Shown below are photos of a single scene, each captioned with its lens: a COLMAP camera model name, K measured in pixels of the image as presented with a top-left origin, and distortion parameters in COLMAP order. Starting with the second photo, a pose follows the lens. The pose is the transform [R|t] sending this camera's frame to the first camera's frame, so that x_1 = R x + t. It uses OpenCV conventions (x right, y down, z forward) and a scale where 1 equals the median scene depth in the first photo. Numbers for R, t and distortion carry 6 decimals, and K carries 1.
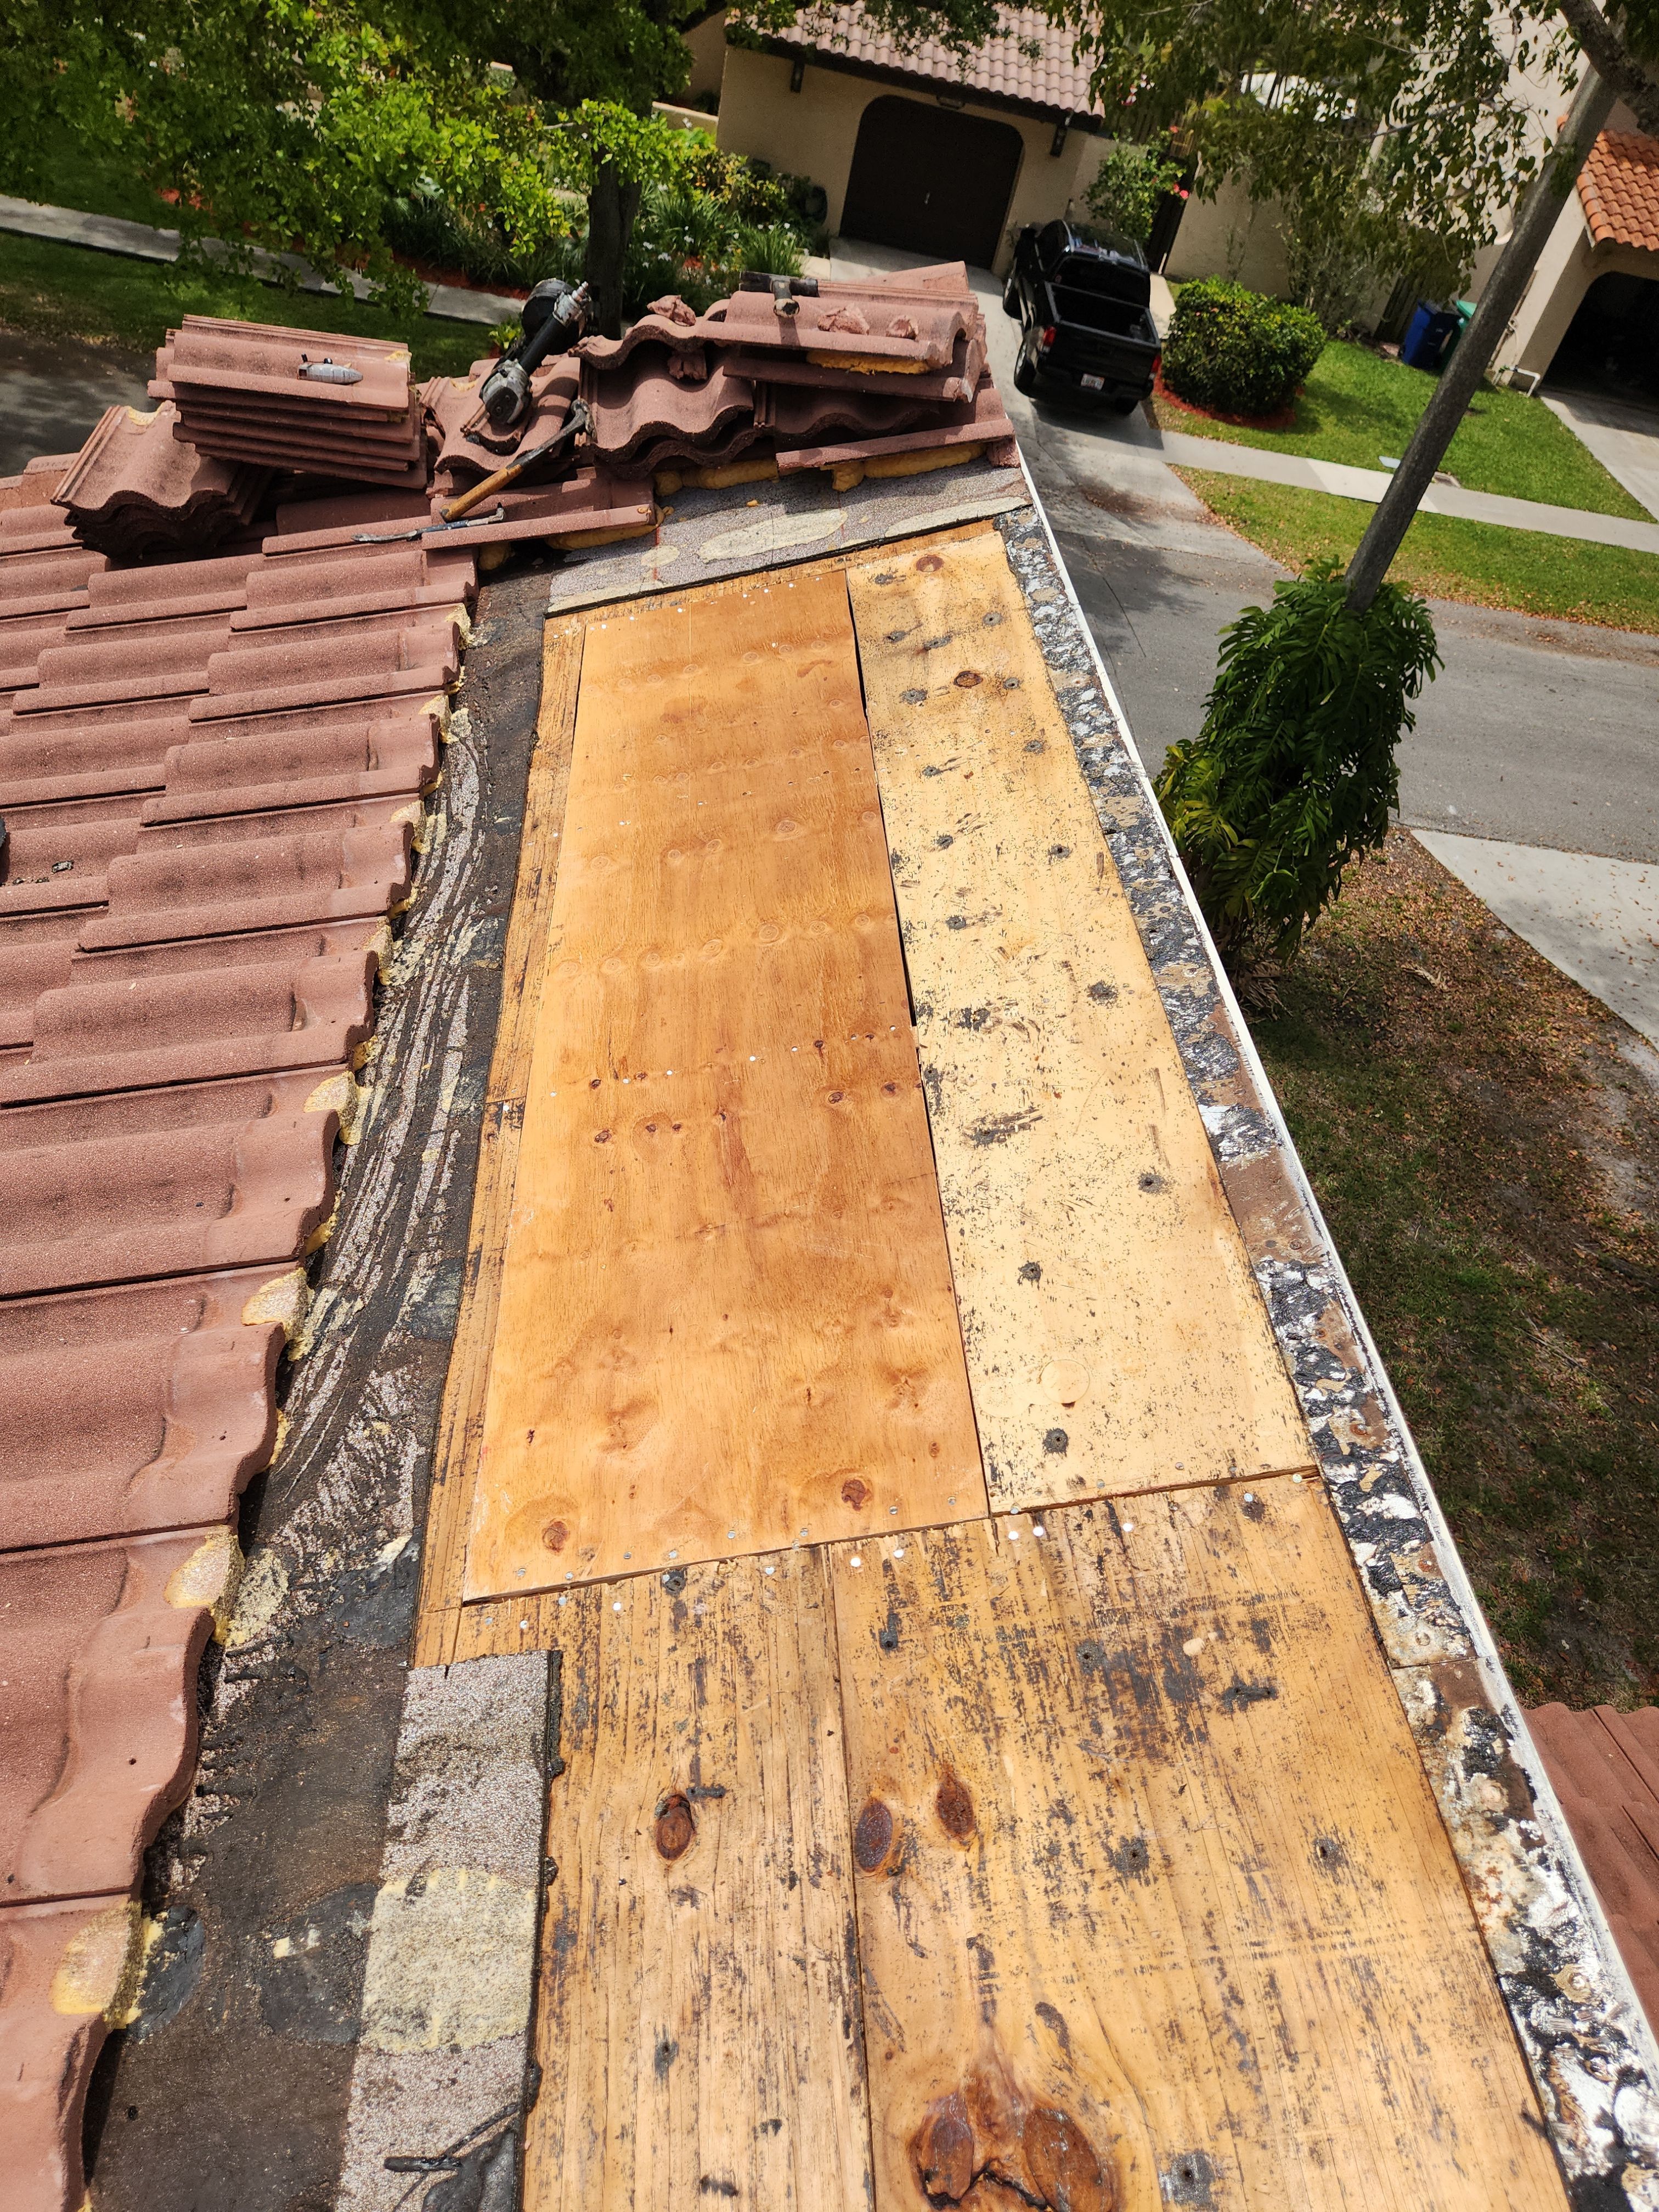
lens RADIAL K [[1476.9, 0, 821.2], [0, 1476.9, 1106.7], [0, 0, 1]] dist [0.070230, -0.062383]
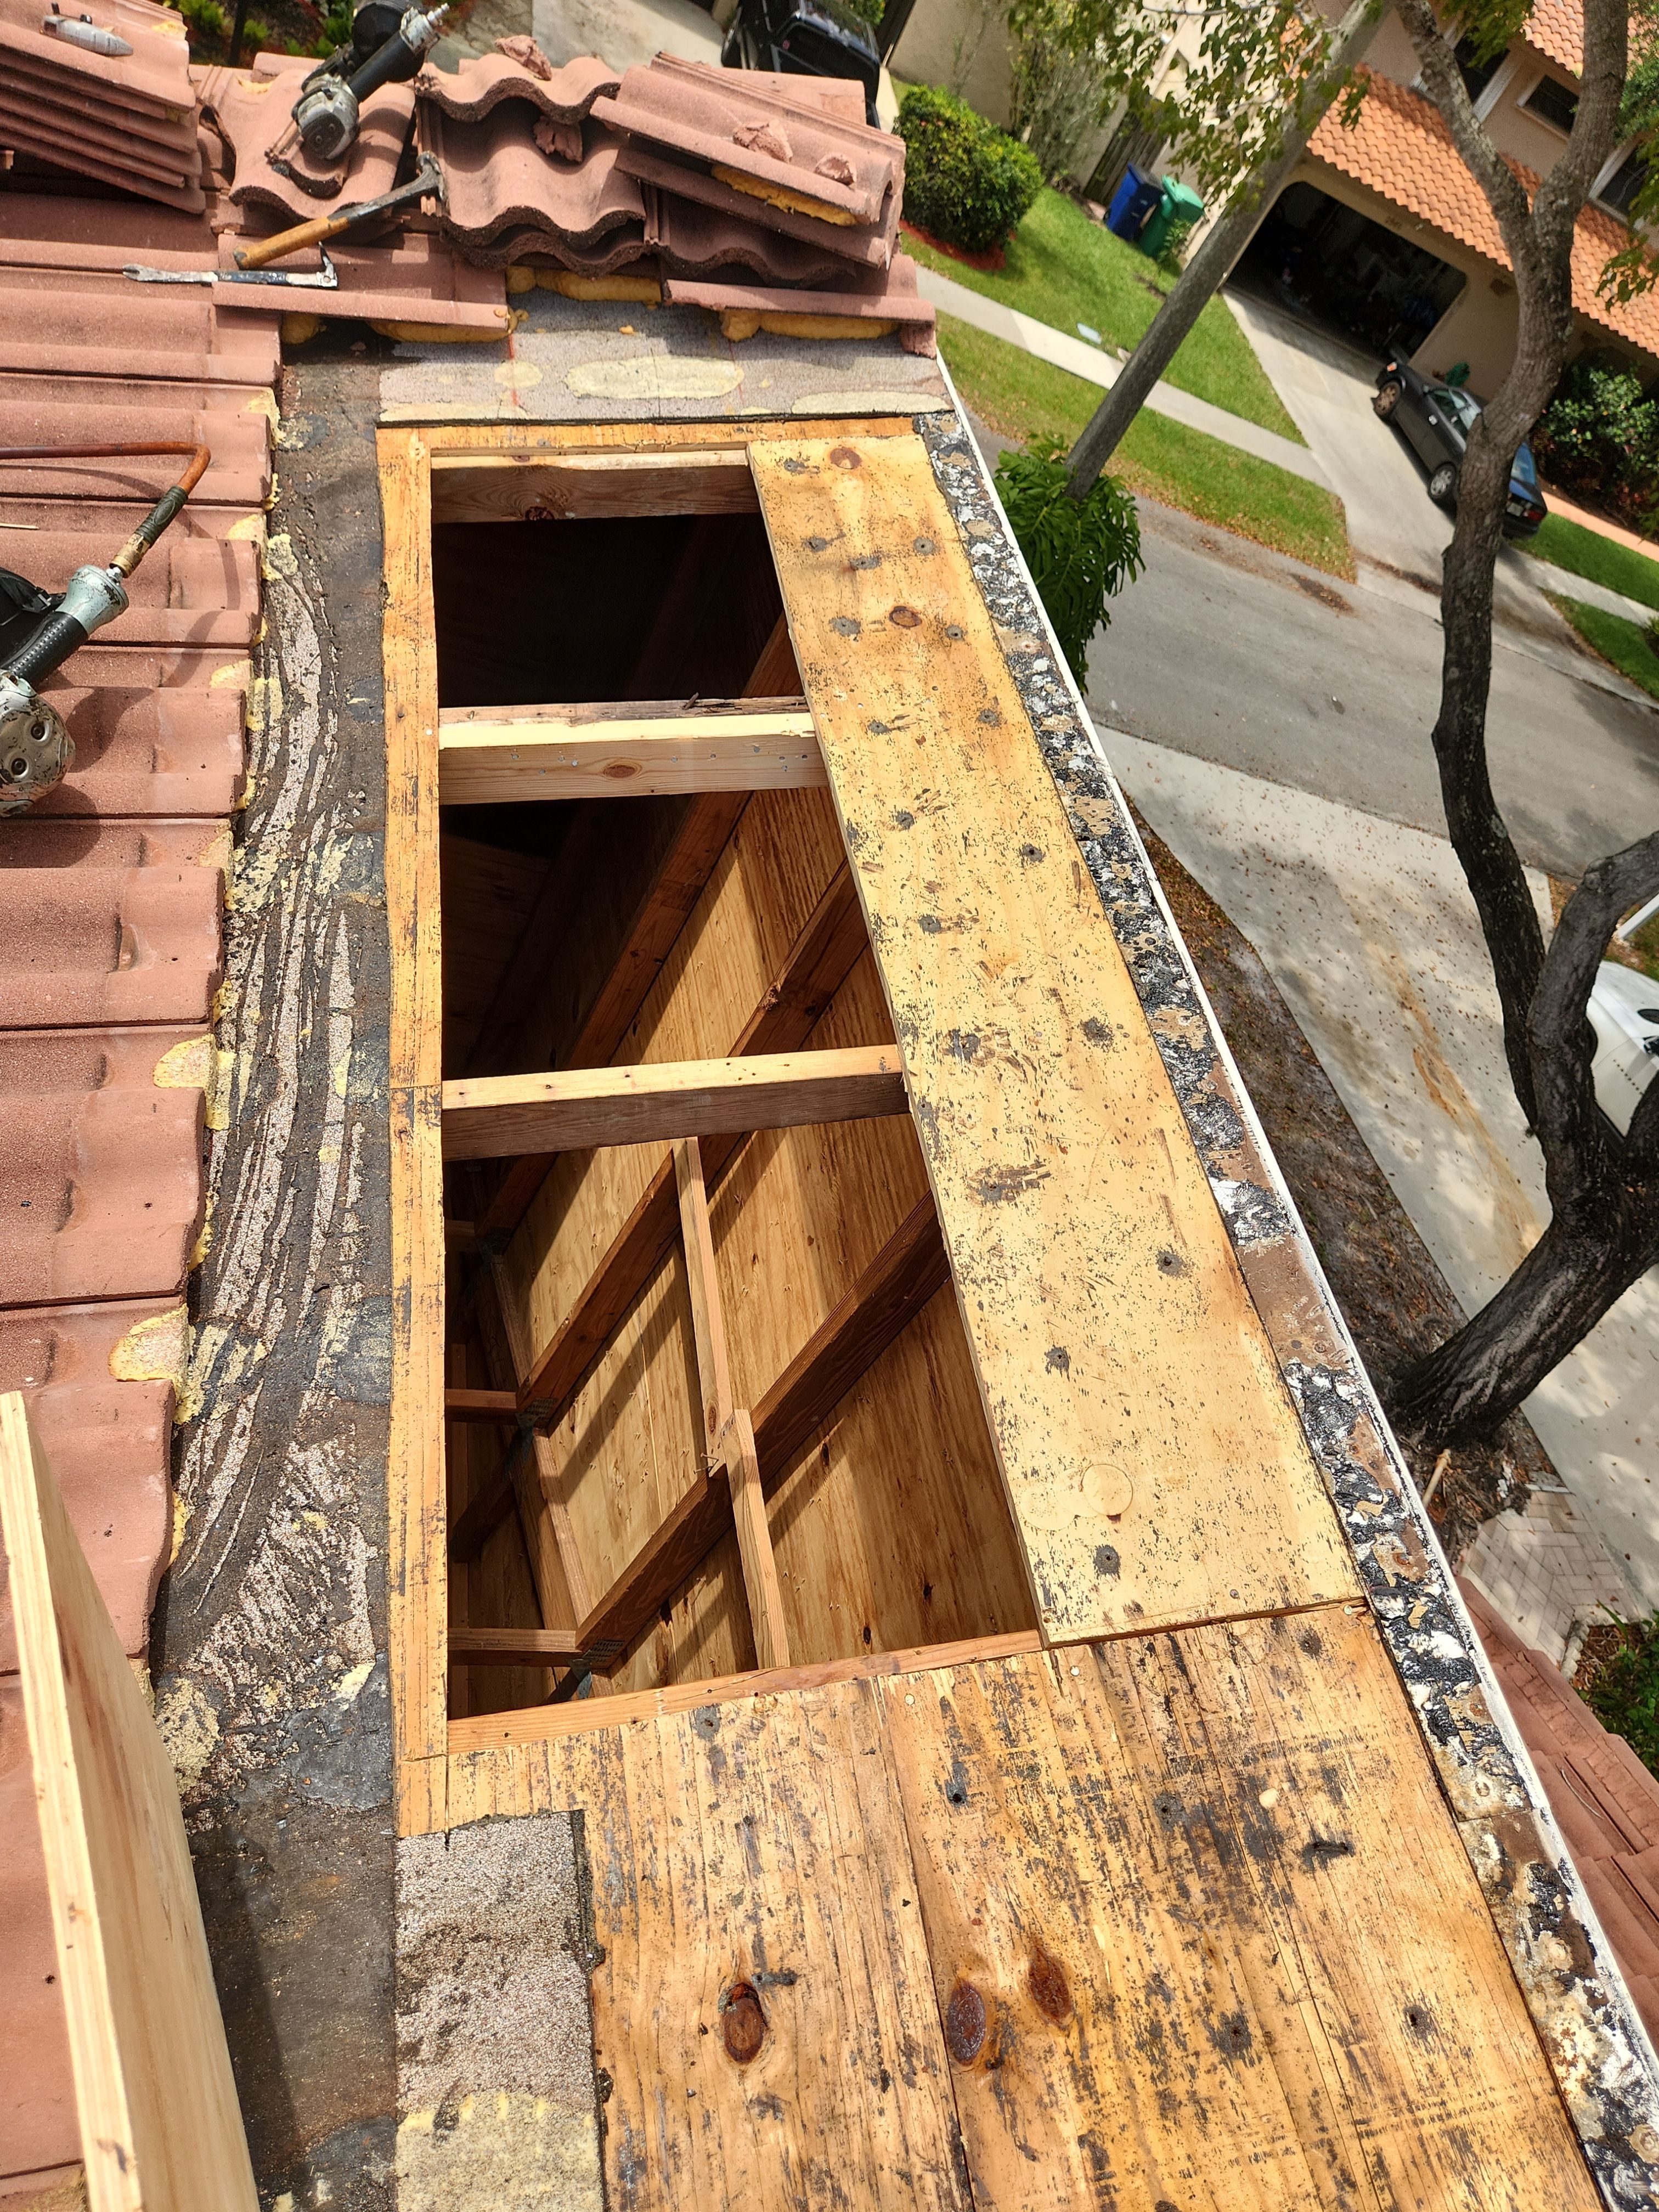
lens RADIAL K [[1476.9, 0, 850.7], [0, 1476.9, 1122.2], [0, 0, 1]] dist [0.070230, -0.062383]
pose [[0.958076, 0.067031, 0.278564, -0.238770], [-0.103333, 0.987654, 0.117740, -0.124805], [-0.267232, -0.141589, 0.953173, 0.142755]]
